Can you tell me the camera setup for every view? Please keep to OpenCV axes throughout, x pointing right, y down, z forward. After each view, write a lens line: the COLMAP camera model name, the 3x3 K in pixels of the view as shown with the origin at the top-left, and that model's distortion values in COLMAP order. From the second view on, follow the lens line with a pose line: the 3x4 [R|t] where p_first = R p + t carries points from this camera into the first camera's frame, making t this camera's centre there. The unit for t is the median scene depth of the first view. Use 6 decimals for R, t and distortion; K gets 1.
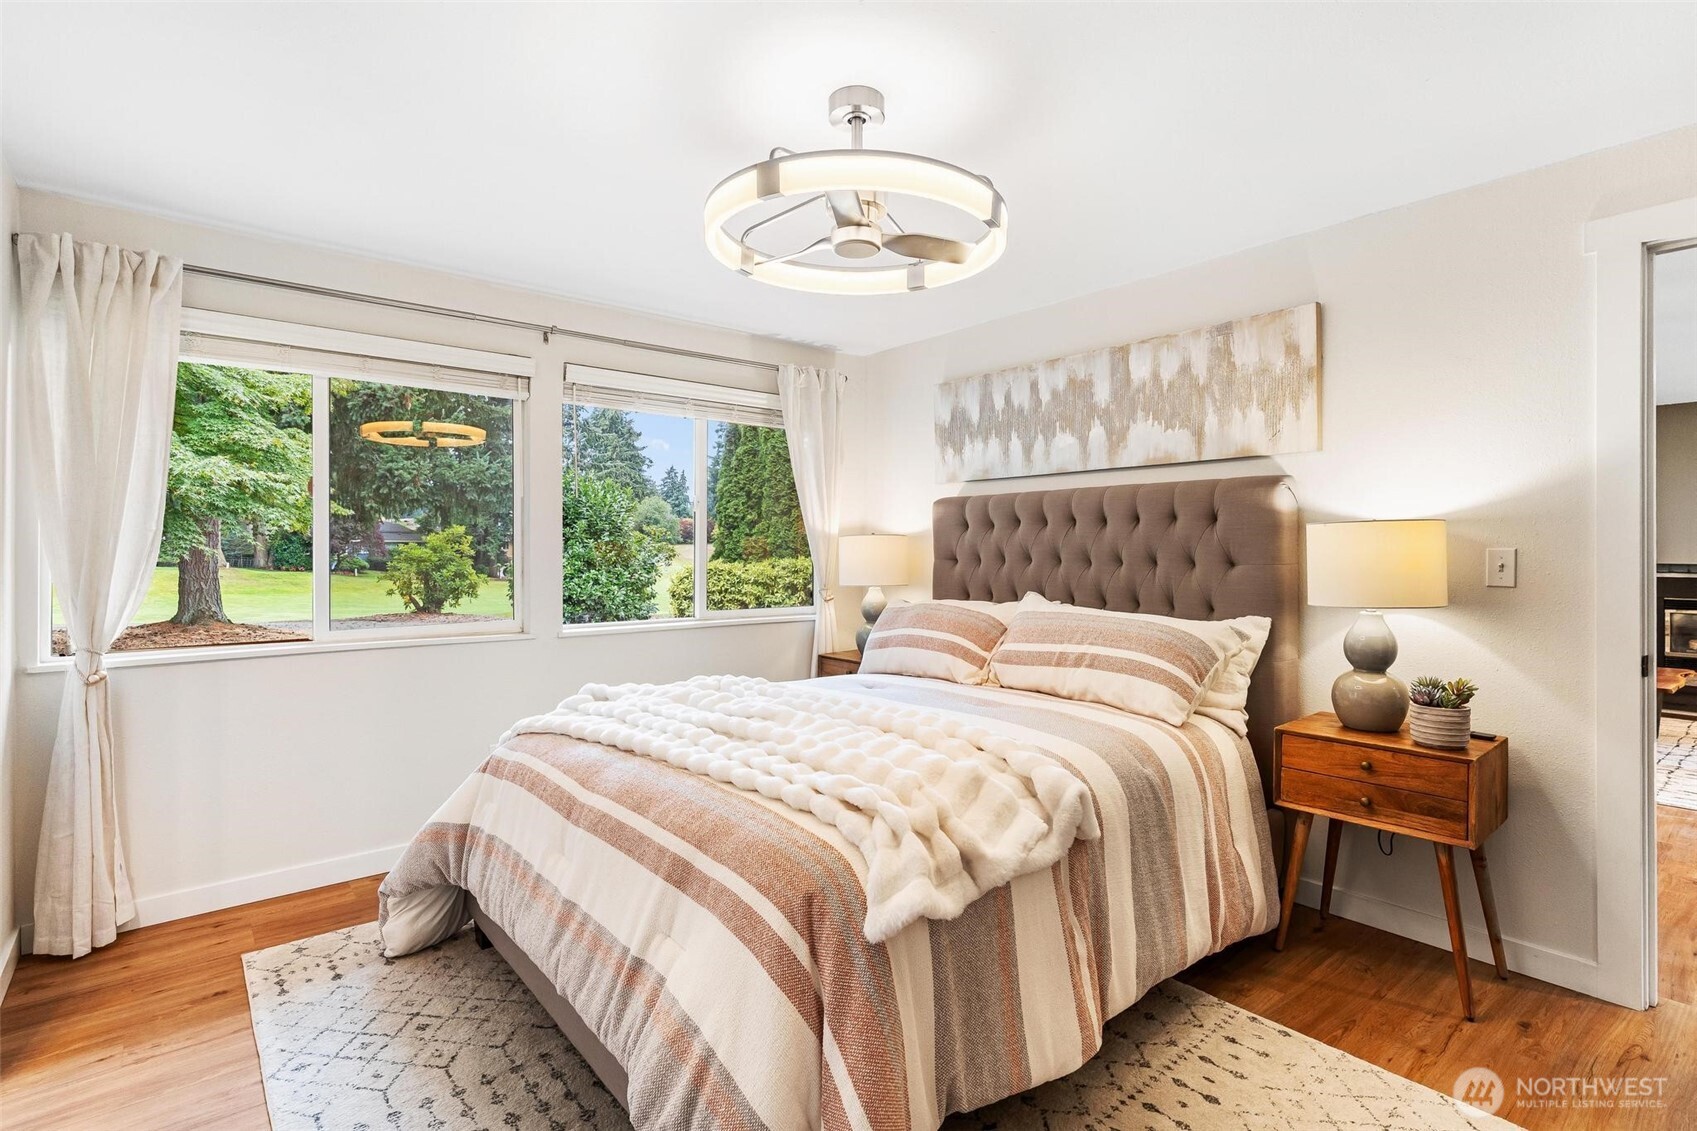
lens RADIAL K [[815.2, 0, 848.6], [0, 815.2, 560.5], [0, 0, 1]] dist [-0.001913, -0.001379]
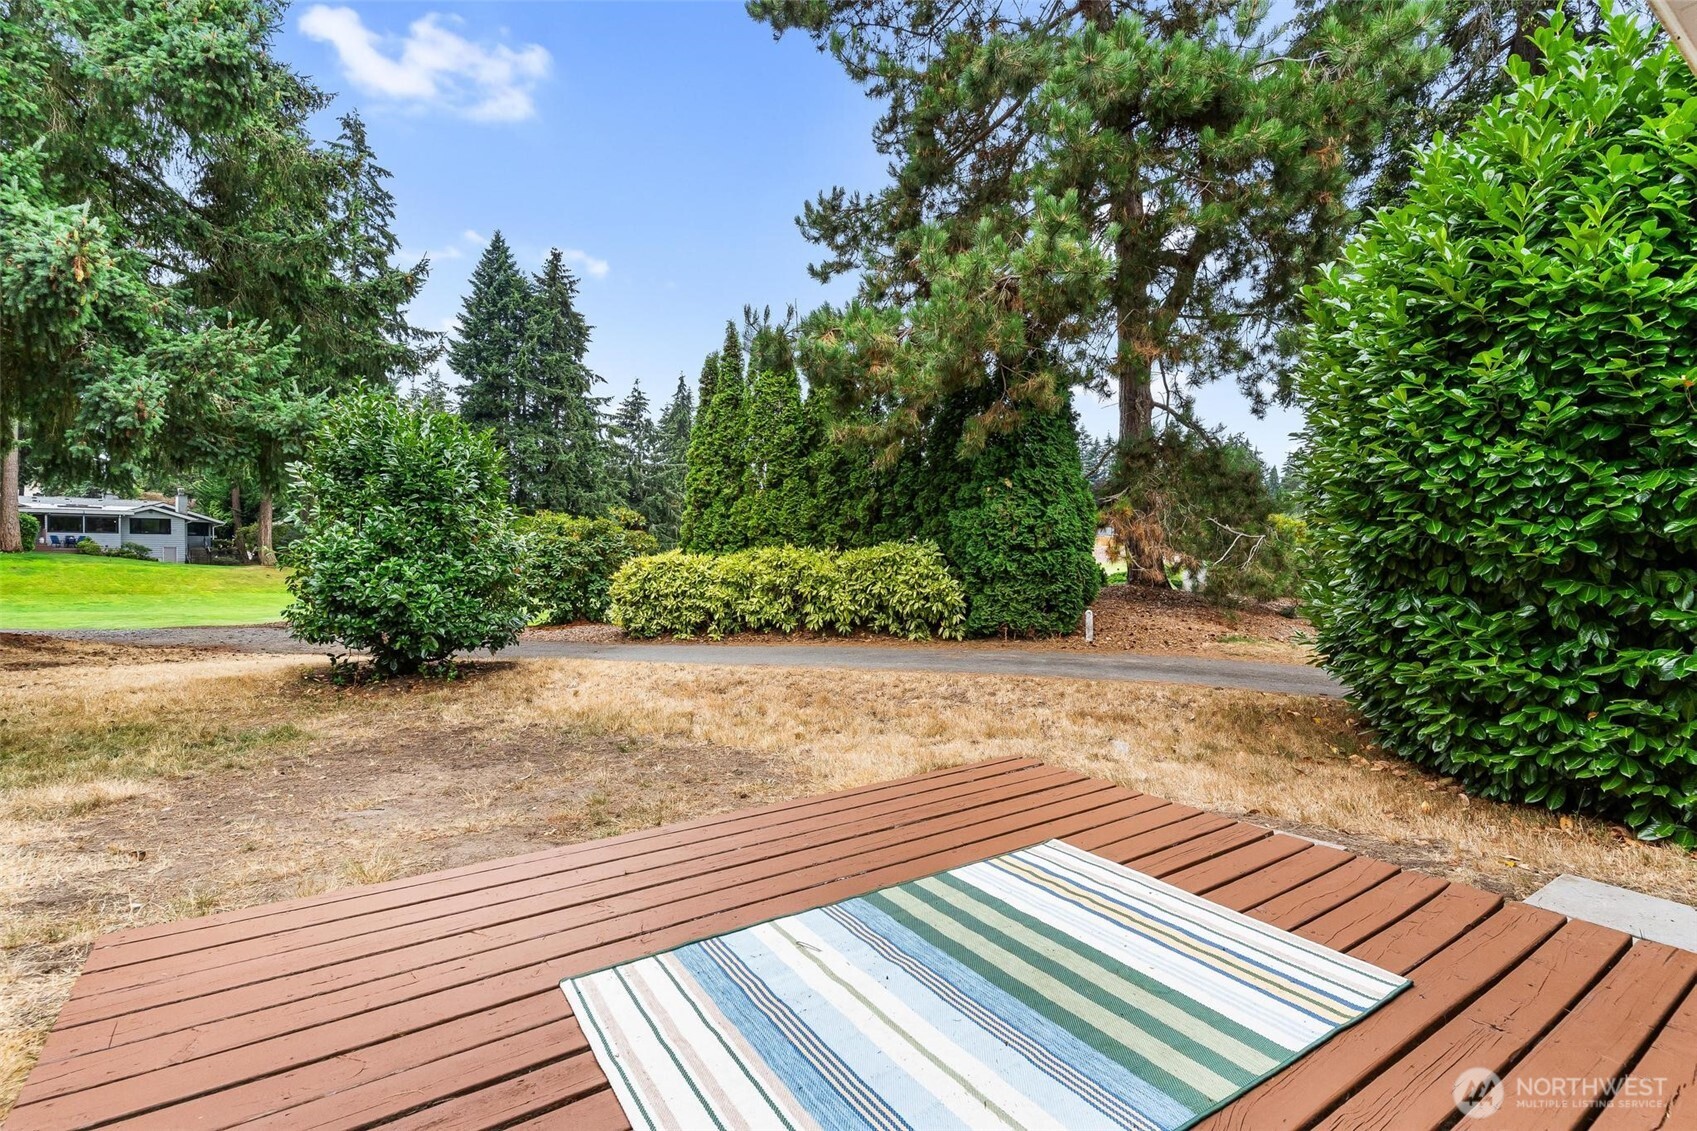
lens RADIAL K [[815.2, 0, 848.2], [0, 815.2, 560.2], [0, 0, 1]] dist [-0.001913, -0.001379]
pose [[0.995618, 0.002843, -0.093475, 0.055633], [-0.003292, 0.999984, -0.004648, 0.011157], [0.093460, 0.004936, 0.995611, 0.316215]]
